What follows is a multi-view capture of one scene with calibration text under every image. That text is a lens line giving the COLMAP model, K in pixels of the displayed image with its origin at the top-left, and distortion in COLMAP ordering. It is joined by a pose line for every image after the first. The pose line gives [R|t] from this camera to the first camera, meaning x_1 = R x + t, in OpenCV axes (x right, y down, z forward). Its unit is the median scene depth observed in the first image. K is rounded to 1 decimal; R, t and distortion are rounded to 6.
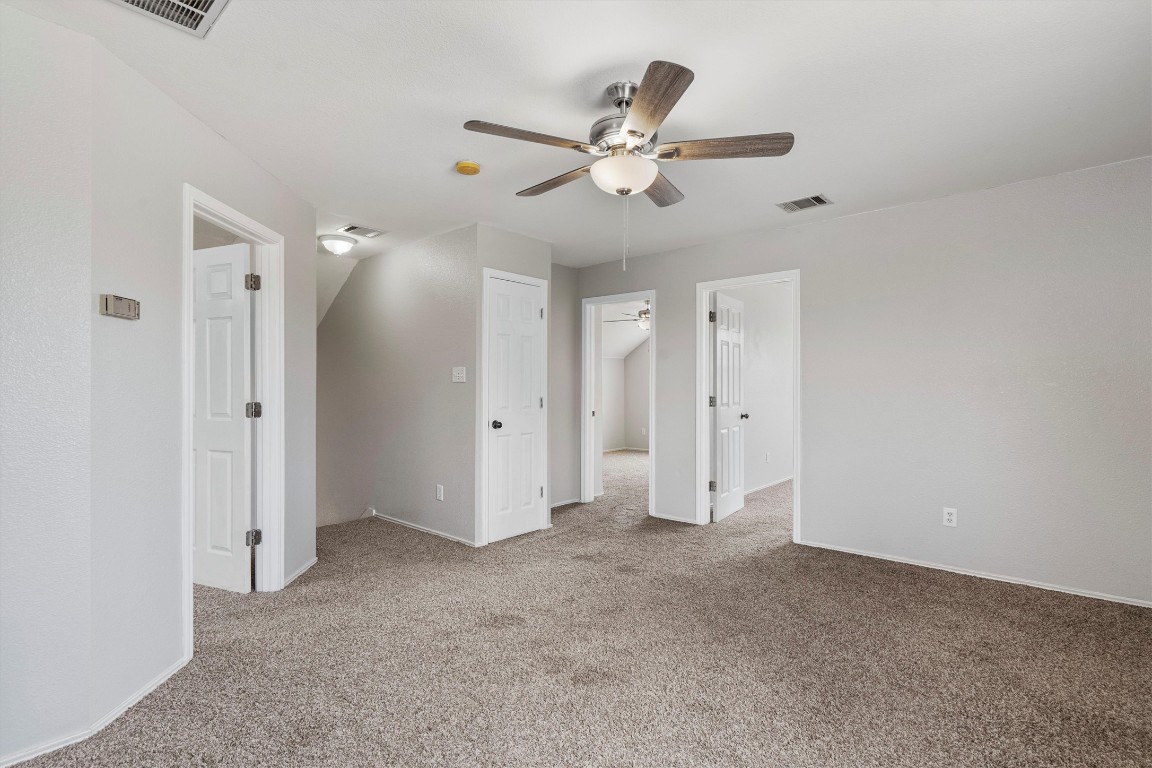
lens RADIAL K [[521.6, 0, 568.3], [0, 521.6, 386.6], [0, 0, 1]] dist [0.000047, 0.000114]
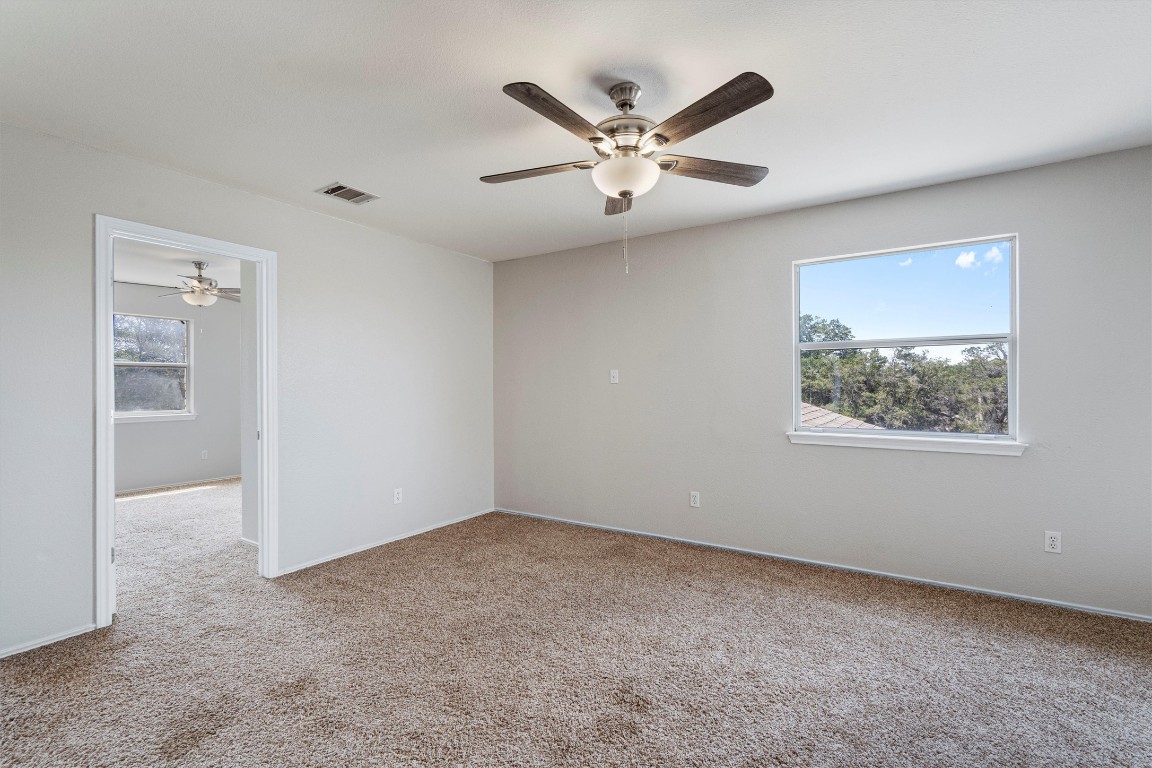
lens RADIAL K [[521.6, 0, 568.3], [0, 521.6, 386.6], [0, 0, 1]] dist [0.000047, 0.000114]
pose [[-0.120085, 0.000695, 0.992763, -0.527123], [0.005717, 0.999984, -0.000009, -0.003685], [-0.992747, 0.005675, -0.120087, 0.736935]]
